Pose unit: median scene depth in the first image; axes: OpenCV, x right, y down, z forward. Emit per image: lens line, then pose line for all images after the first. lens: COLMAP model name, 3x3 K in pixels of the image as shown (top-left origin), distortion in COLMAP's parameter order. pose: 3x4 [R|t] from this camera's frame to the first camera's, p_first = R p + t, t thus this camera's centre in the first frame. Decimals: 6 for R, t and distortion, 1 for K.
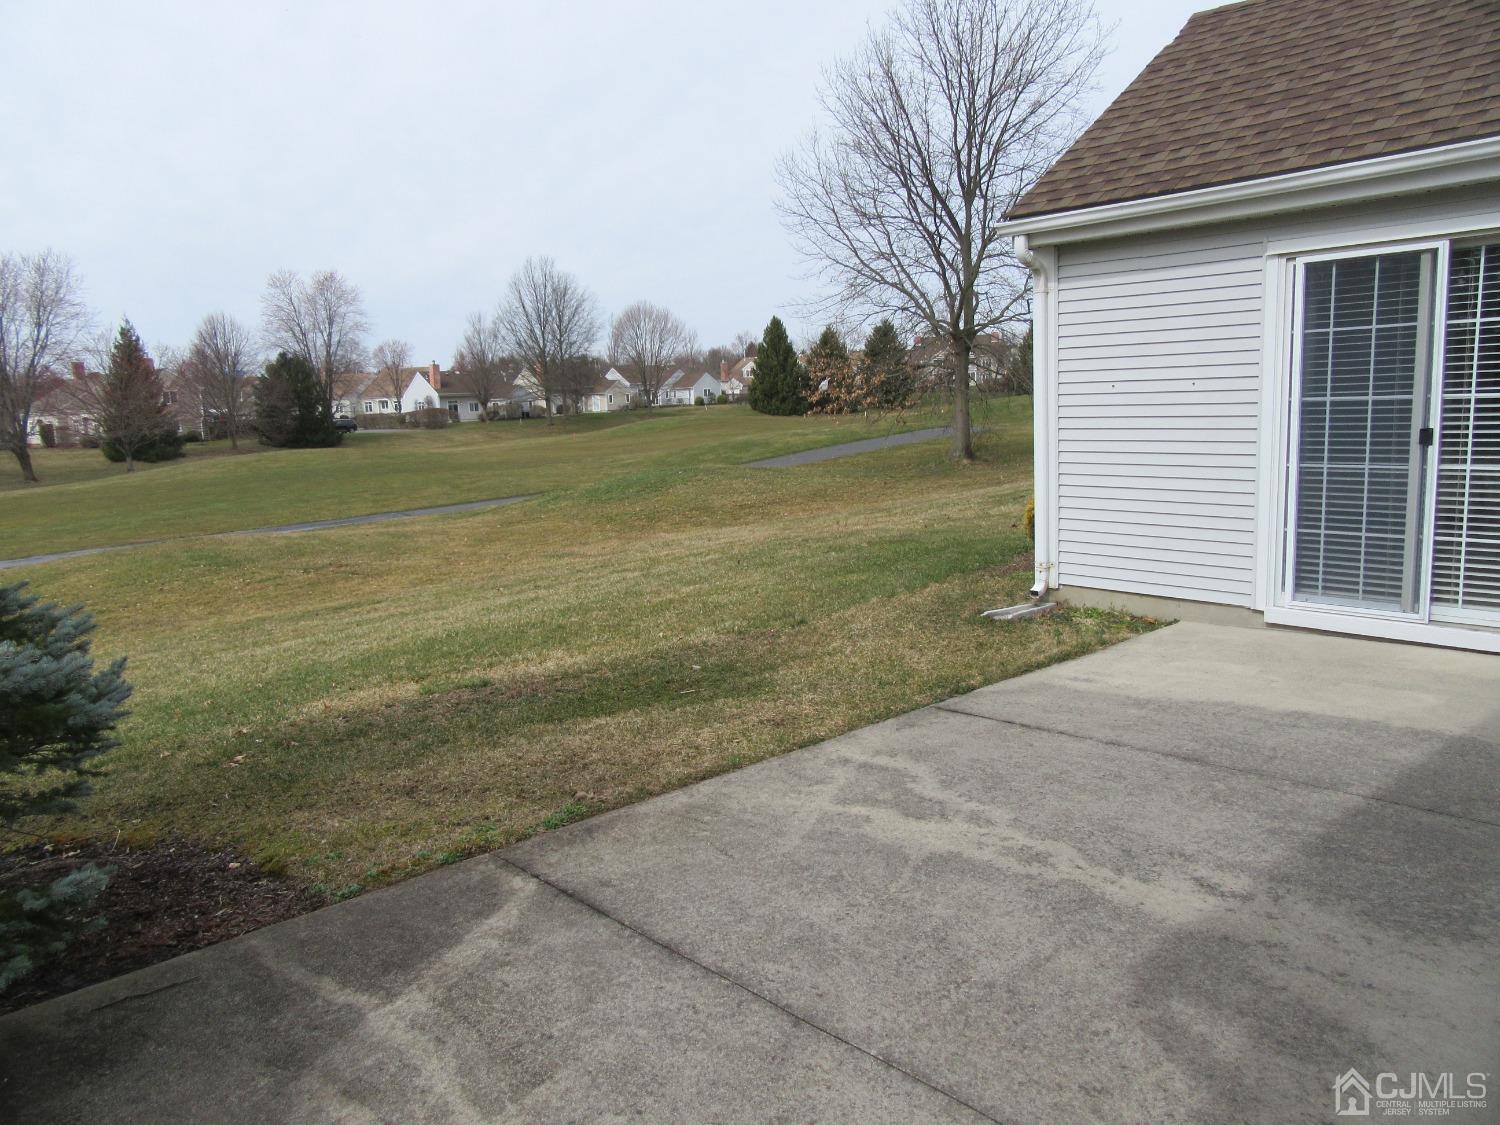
lens RADIAL K [[1114.3, 0, 748.8], [0, 1114.3, 564.5], [0, 0, 1]] dist [-0.015083, 0.016236]
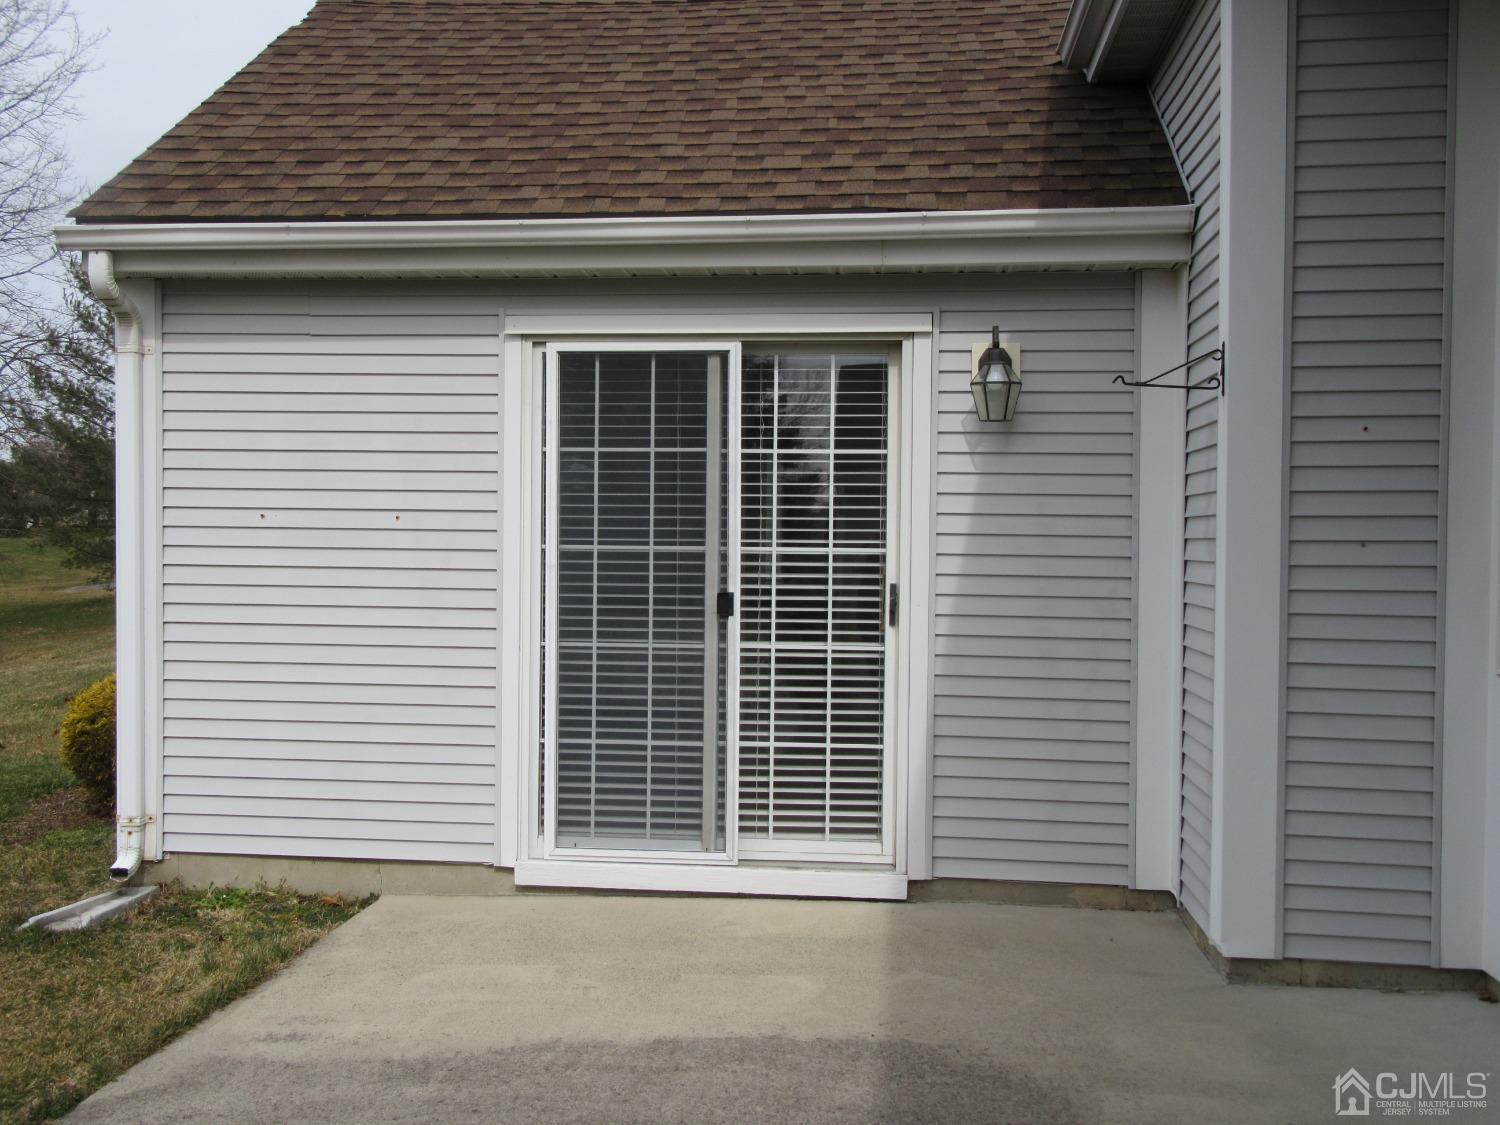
lens RADIAL K [[1477.0, 0, 751.6], [0, 1477.0, 565.3], [0, 0, 1]] dist [0.002526, 0.000000]
pose [[0.727157, 0.032064, 0.685722, -0.035695], [0.065816, 0.991051, -0.116133, -0.024912], [-0.683309, 0.129579, 0.718539, 0.269152]]
